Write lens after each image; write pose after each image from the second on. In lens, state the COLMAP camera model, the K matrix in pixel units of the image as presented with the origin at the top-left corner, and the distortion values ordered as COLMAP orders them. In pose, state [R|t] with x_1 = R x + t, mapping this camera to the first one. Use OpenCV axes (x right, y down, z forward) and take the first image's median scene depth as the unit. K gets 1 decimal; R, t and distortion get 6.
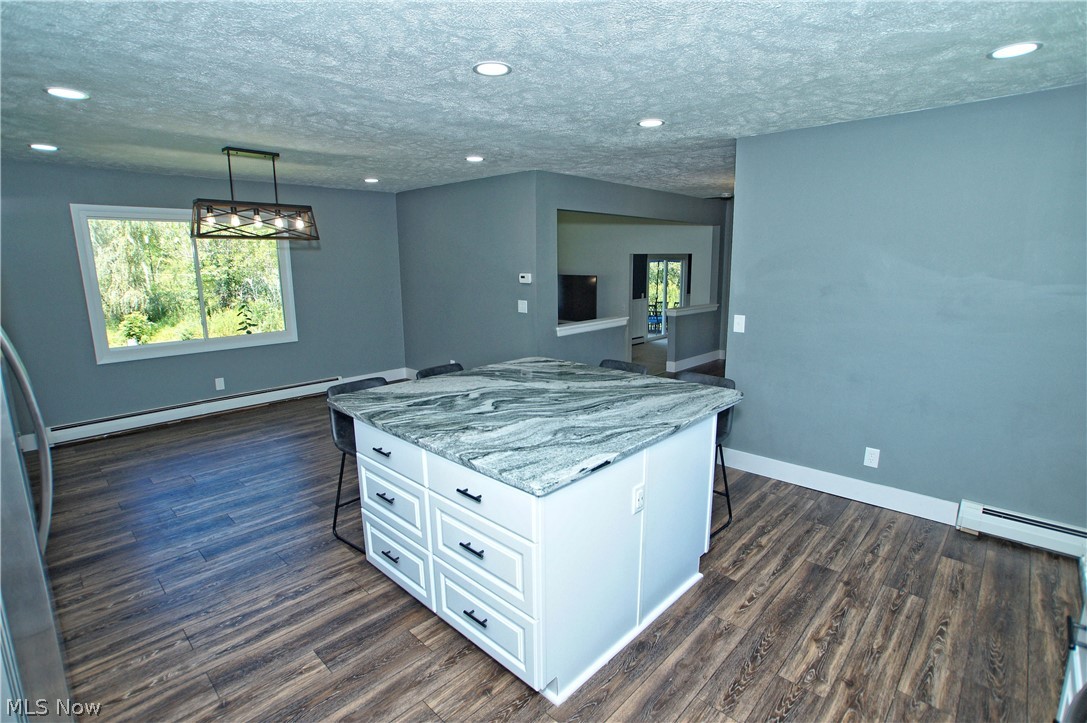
lens RADIAL K [[527.0, 0, 546.0], [0, 527.0, 353.5], [0, 0, 1]] dist [-0.057714, 0.022678]
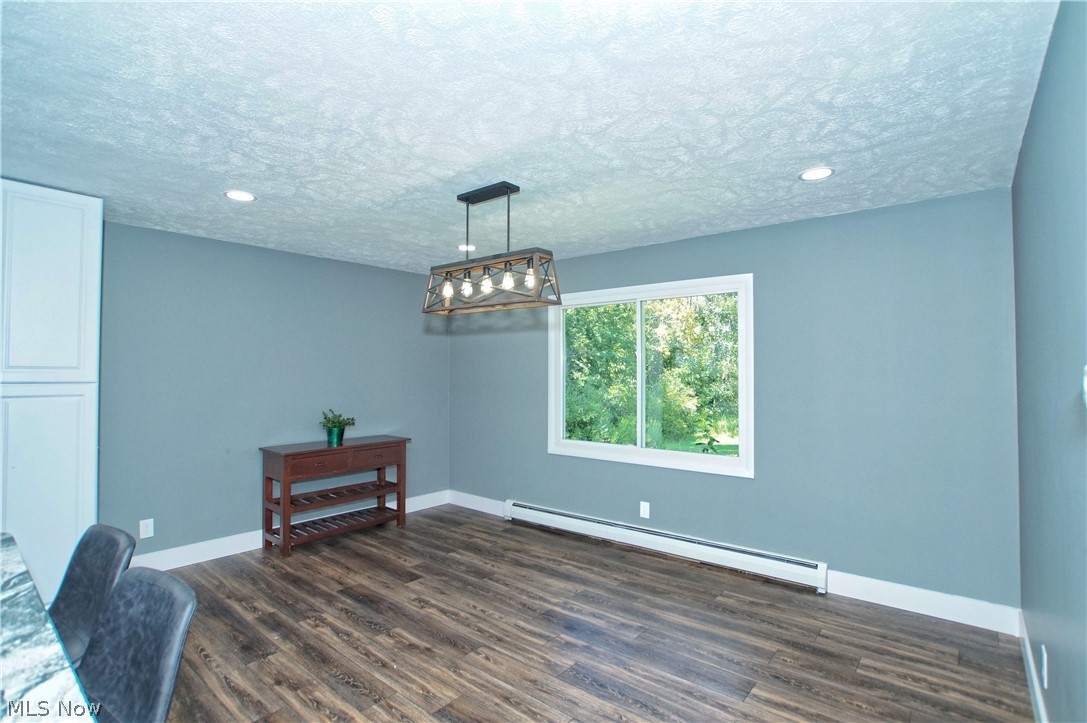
lens RADIAL K [[527.0, 0, 549.8], [0, 527.0, 367.1], [0, 0, 1]] dist [-0.057714, 0.022678]
pose [[0.068137, -0.002018, -0.997674, 0.288168], [-0.179977, 0.983567, -0.014281, -0.262892], [0.981308, 0.180532, 0.066655, 1.865503]]
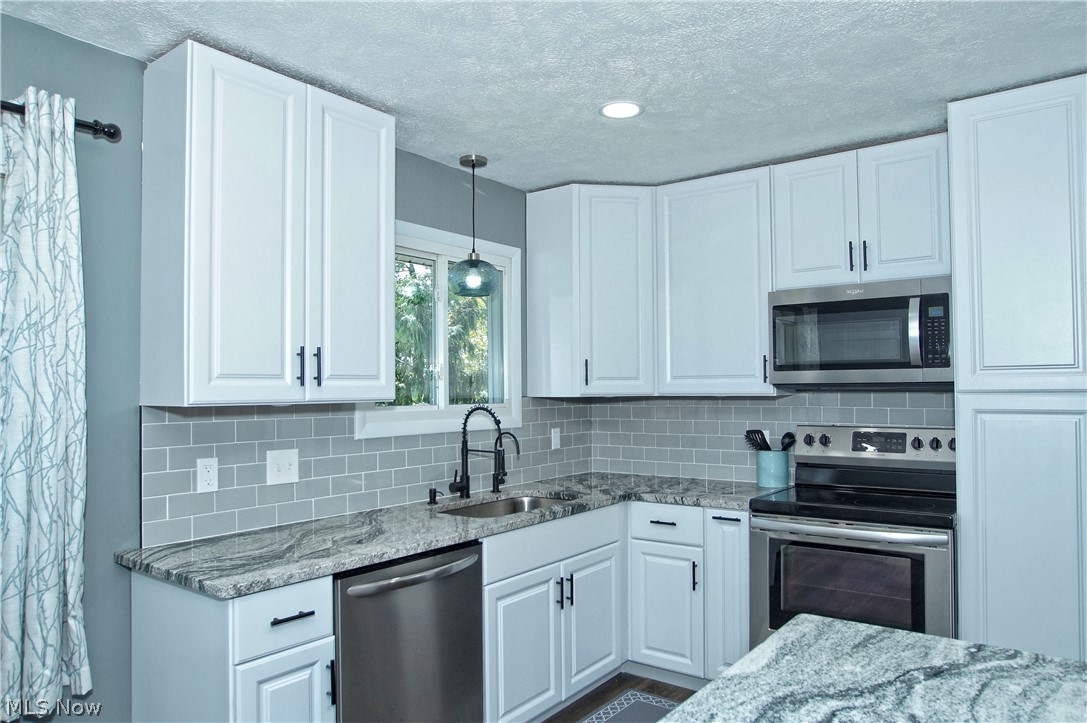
lens RADIAL K [[709.6, 0, 569.1], [0, 709.6, 369.5], [0, 0, 1]] dist [-0.053870, 0.031717]
pose [[-0.992808, 0.014895, -0.118786, 0.286605], [-0.002620, 0.989288, 0.145950, -0.144431], [0.119687, 0.145212, -0.982135, 1.311706]]
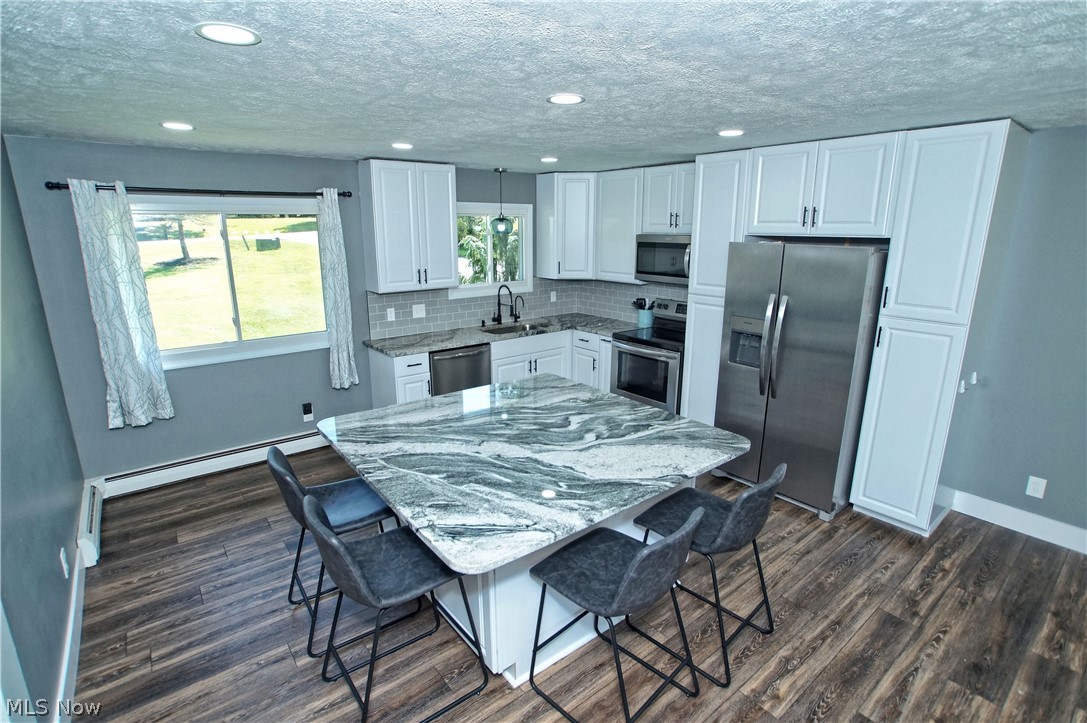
lens RADIAL K [[527.0, 0, 539.9], [0, 527.0, 350.6], [0, 0, 1]] dist [-0.057714, 0.022678]
pose [[-0.988661, -0.022698, 0.148441, -0.220285], [0.037077, 0.921008, 0.387776, -0.505415], [-0.145517, 0.388882, -0.909723, 2.158919]]
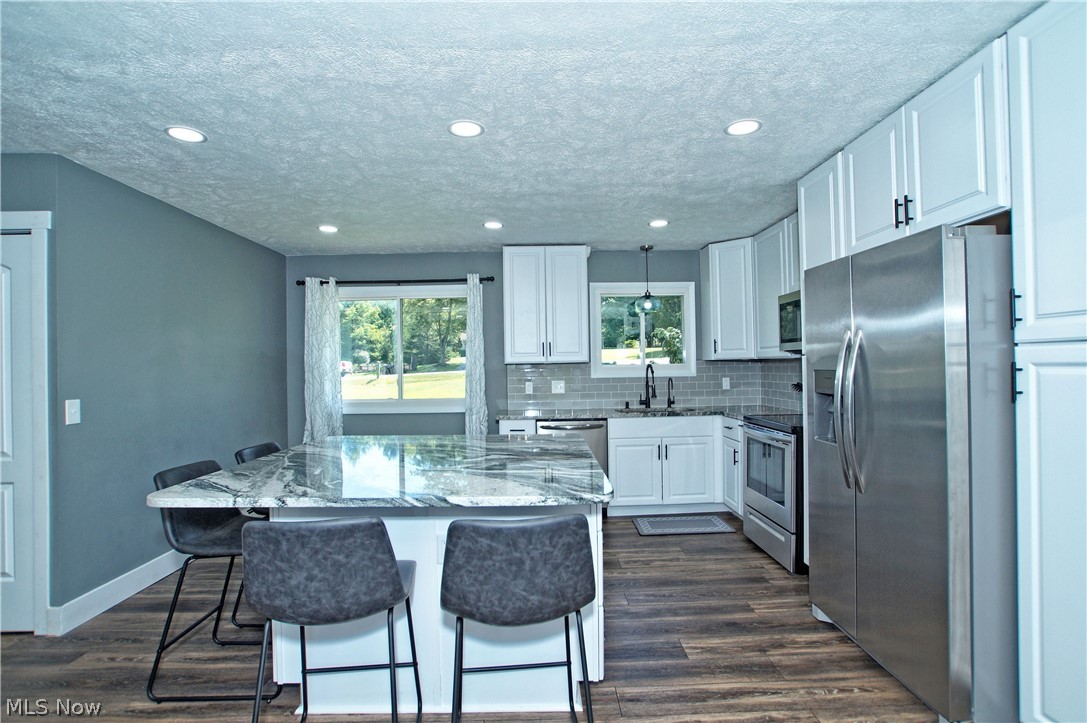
lens RADIAL K [[527.0, 0, 544.8], [0, 527.0, 347.4], [0, 0, 1]] dist [-0.057714, 0.022678]
pose [[-0.696473, 0.047112, 0.716035, -0.978477], [0.148169, 0.985781, 0.079261, -0.175290], [-0.702119, 0.161297, -0.693550, 1.737646]]
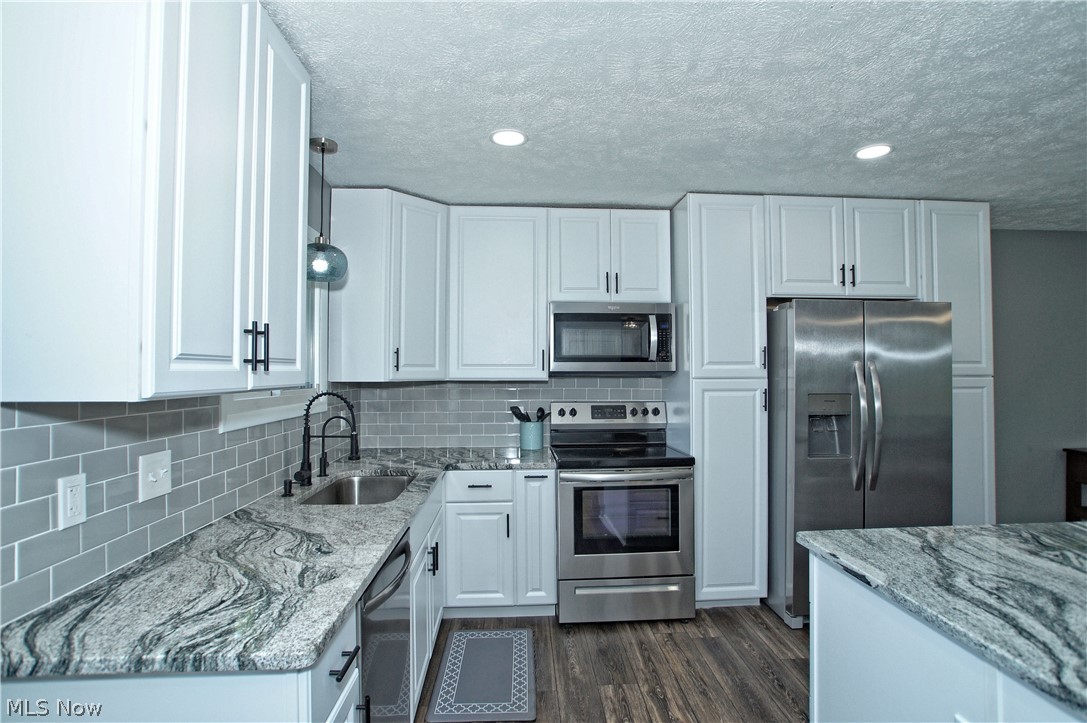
lens RADIAL K [[527.0, 0, 544.2], [0, 527.0, 358.2], [0, 0, 1]] dist [-0.057714, 0.022678]
pose [[-0.690426, -0.006783, -0.723371, 0.746620], [-0.115559, 0.988149, 0.101030, -0.085142], [0.714114, 0.153346, -0.683028, 0.917316]]
